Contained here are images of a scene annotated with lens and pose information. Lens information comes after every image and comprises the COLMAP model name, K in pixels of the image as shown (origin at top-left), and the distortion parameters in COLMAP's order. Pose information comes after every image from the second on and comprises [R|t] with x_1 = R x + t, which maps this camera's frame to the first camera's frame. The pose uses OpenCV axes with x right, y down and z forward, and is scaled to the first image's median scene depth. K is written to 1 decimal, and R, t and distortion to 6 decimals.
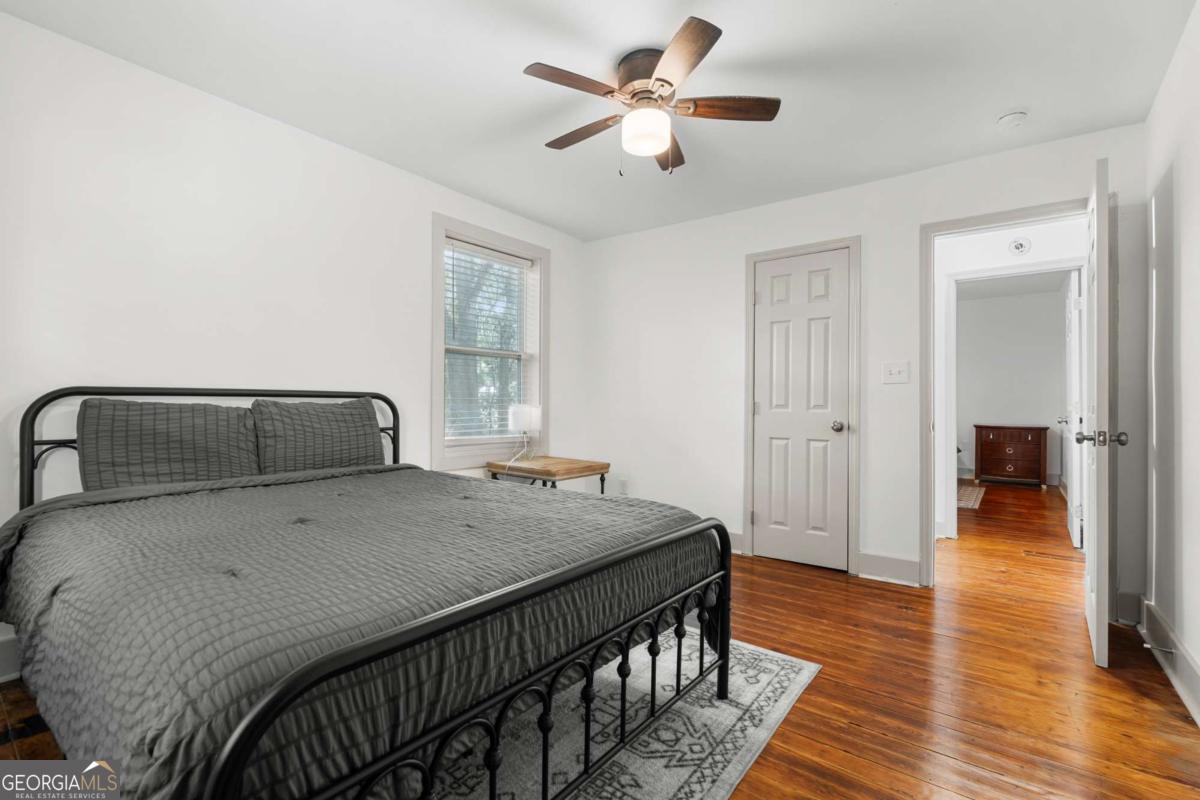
lens RADIAL K [[536.7, 0, 600.0], [0, 536.7, 400.0], [0, 0, 1]] dist [-0.002230, -0.000421]
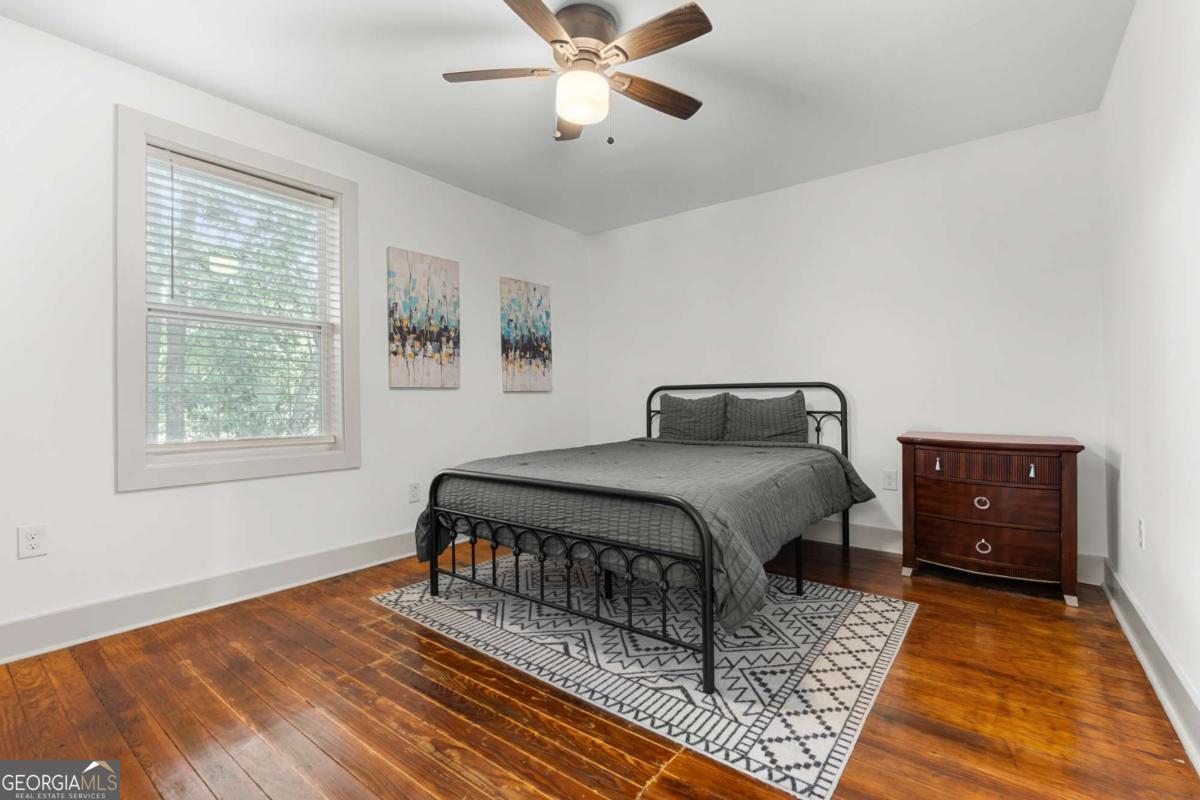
lens RADIAL K [[531.8, 0, 586.3], [0, 531.8, 397.8], [0, 0, 1]] dist [-0.000929, -0.000047]
pose [[0.999973, -0.002274, -0.006942, 0.440857], [0.002326, 0.999969, 0.007522, 0.011742], [0.006925, -0.007538, 0.999948, 0.562421]]
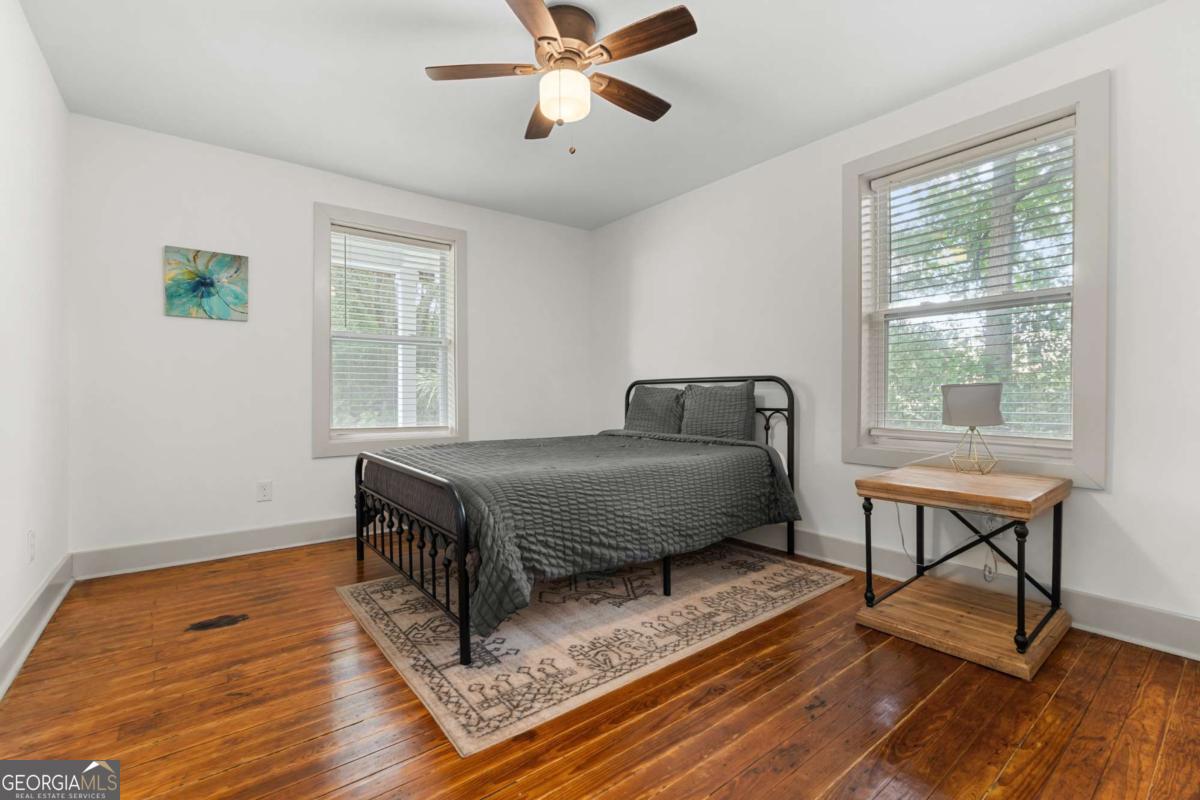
lens RADIAL K [[536.7, 0, 600.0], [0, 536.7, 400.0], [0, 0, 1]] dist [-0.002230, -0.000421]
pose [[-0.262852, 0.013658, -0.964740, 1.059211], [0.015124, 0.999835, 0.010034, 0.028871], [0.964718, -0.011953, -0.263015, 1.396943]]
